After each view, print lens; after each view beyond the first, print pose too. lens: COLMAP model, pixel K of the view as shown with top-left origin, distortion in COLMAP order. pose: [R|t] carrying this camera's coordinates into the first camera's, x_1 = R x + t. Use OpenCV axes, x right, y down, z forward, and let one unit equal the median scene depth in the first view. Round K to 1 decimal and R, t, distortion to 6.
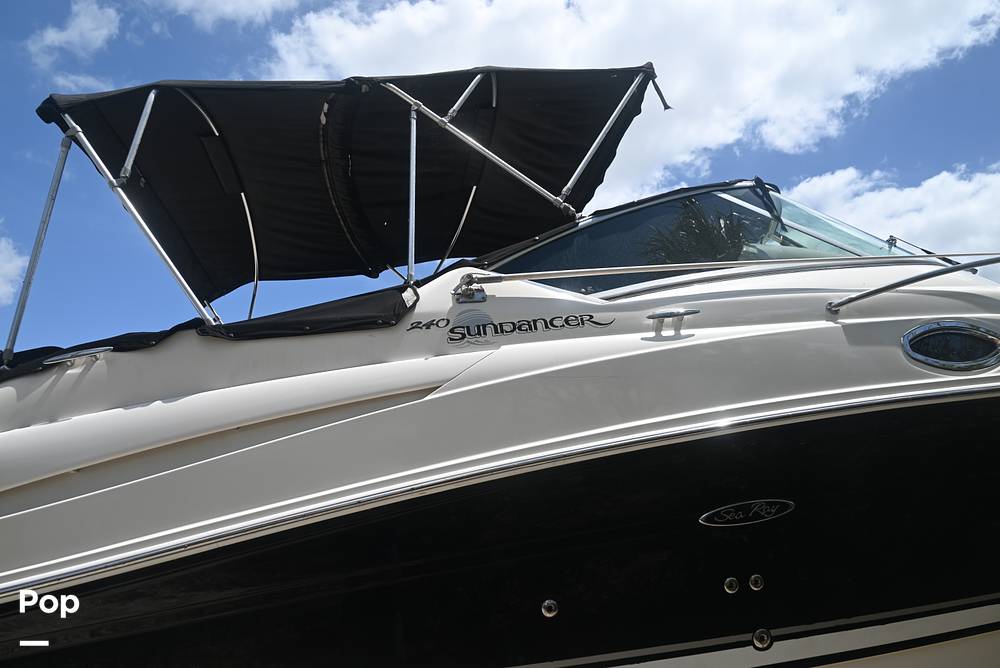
lens RADIAL K [[676.6, 0, 505.9], [0, 676.6, 332.0], [0, 0, 1]] dist [-0.005381, 0.000473]
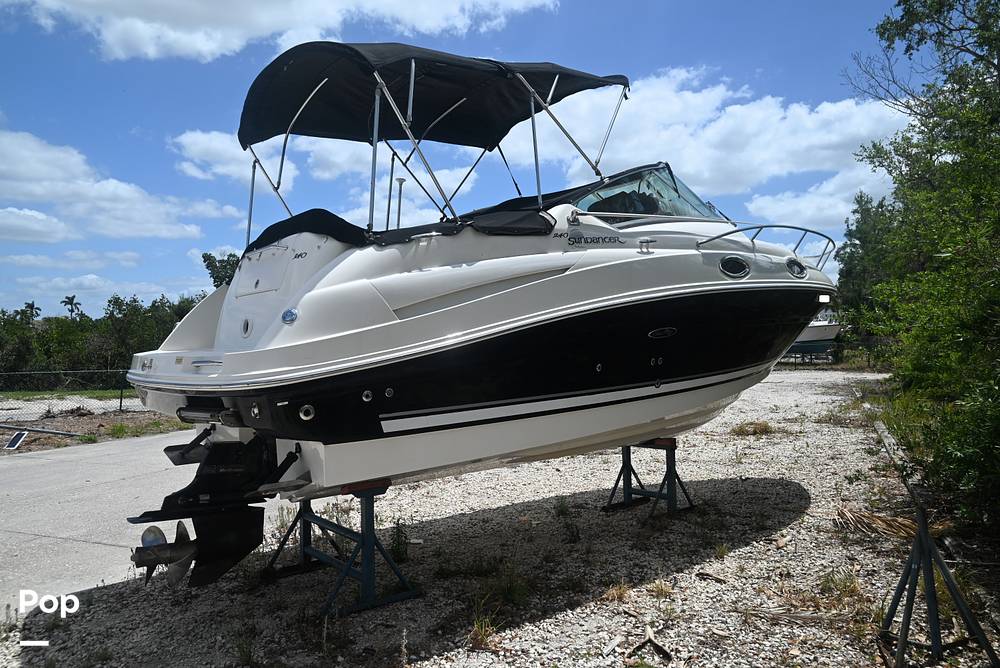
lens RADIAL K [[720.1, 0, 511.9], [0, 720.1, 334.0], [0, 0, 1]] dist [-0.012233, -0.007174]
pose [[0.866790, 0.051290, 0.496029, -1.288528], [-0.182277, 0.958452, 0.219417, -0.173453], [-0.464166, -0.280604, 0.840126, -0.825638]]
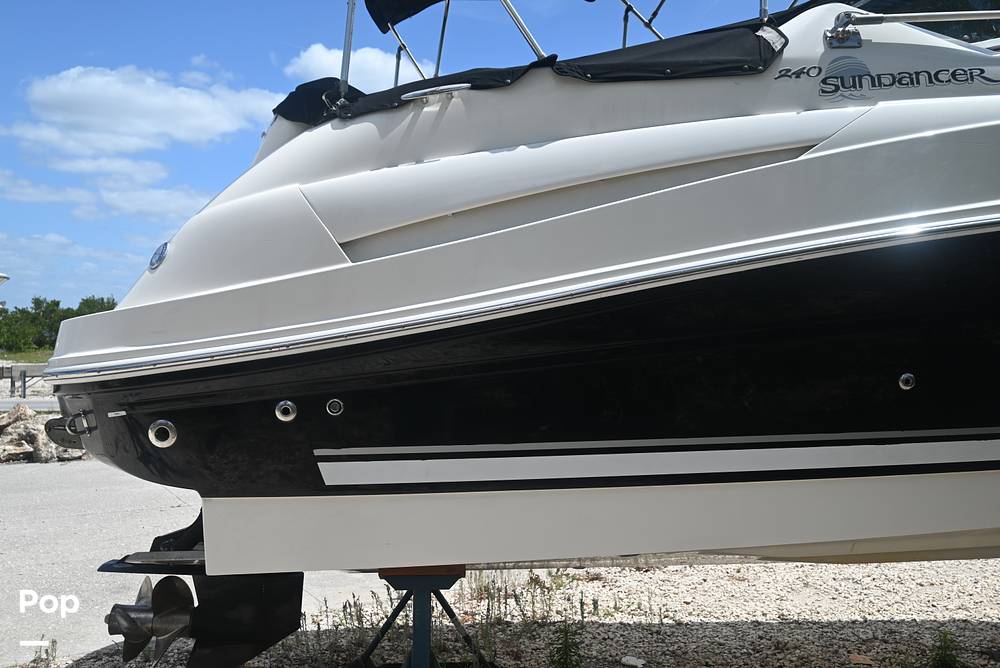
lens RADIAL K [[853.2, 0, 502.9], [0, 853.2, 345.0], [0, 0, 1]] dist [0.002328, -0.000423]
pose [[0.994328, 0.070669, -0.079486, -0.381270], [-0.042706, 0.949729, 0.310147, -0.002742], [0.097408, -0.304993, 0.947360, -0.199468]]
